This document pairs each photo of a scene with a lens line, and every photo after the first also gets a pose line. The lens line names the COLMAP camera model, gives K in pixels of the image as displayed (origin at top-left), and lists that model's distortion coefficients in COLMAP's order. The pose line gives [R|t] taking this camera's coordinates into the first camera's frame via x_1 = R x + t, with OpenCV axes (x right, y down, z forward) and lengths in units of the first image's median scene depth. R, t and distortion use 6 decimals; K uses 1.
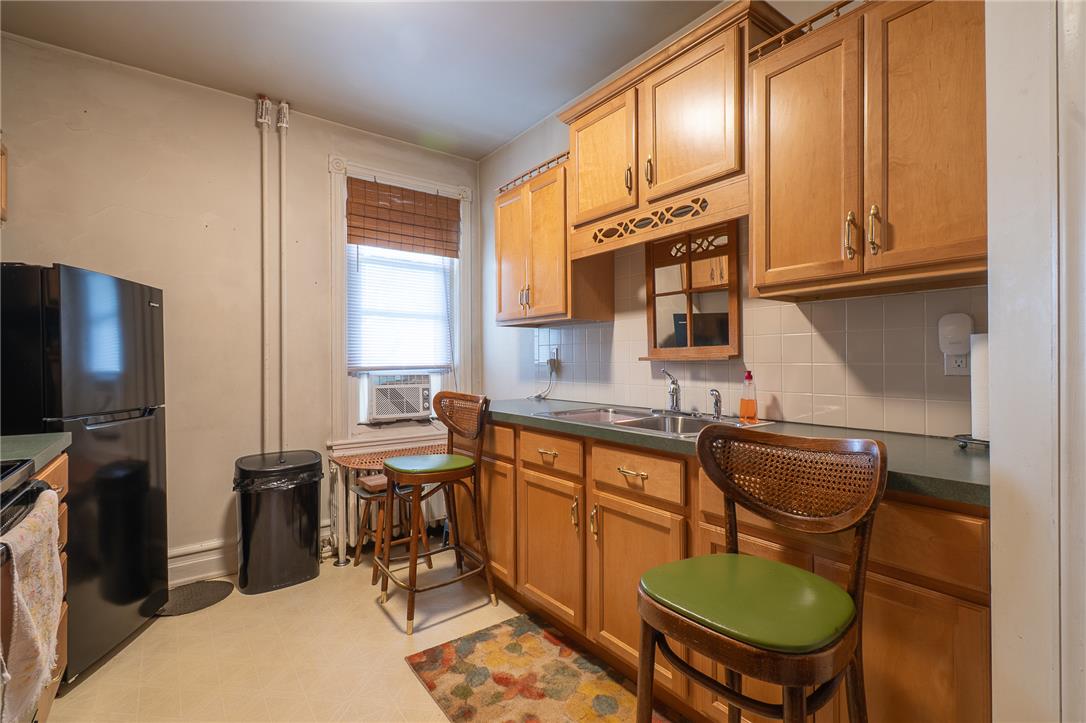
lens RADIAL K [[486.8, 0, 543.0], [0, 486.8, 361.5], [0, 0, 1]] dist [0.000180, 0.000154]
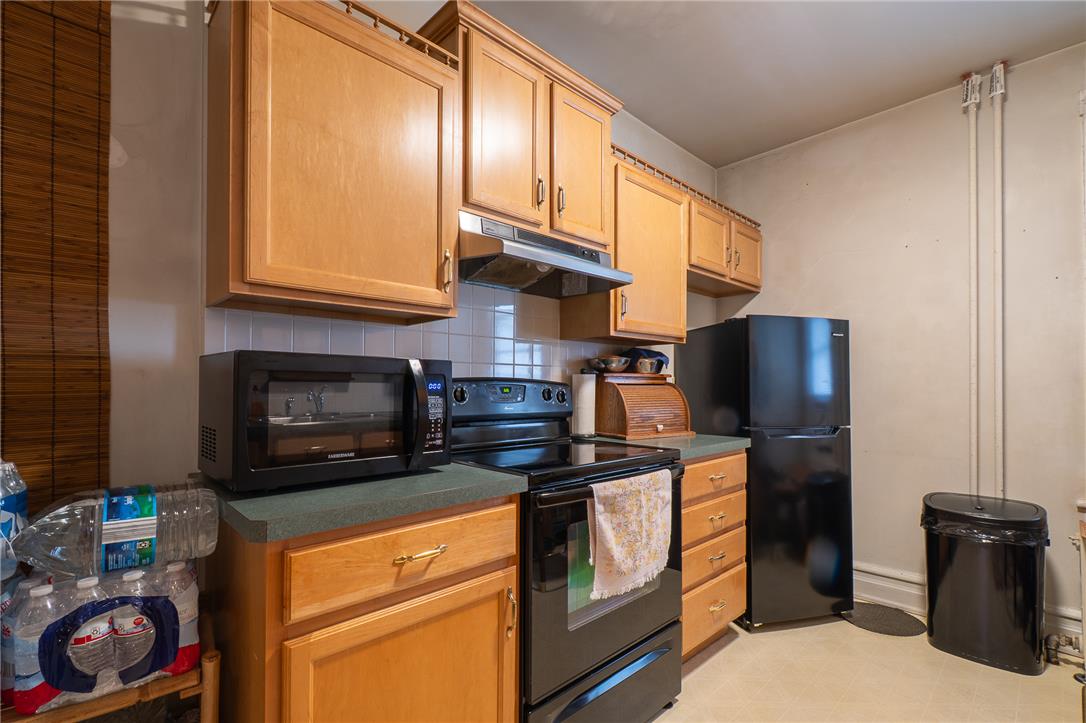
lens RADIAL K [[498.5, 0, 542.6], [0, 498.5, 384.3], [0, 0, 1]] dist [0.000839, -0.000032]
pose [[0.120223, -0.000746, -0.992747, 0.220382], [-0.002306, 0.999997, -0.001031, -0.000653], [0.992744, 0.002413, 0.120221, 0.172869]]
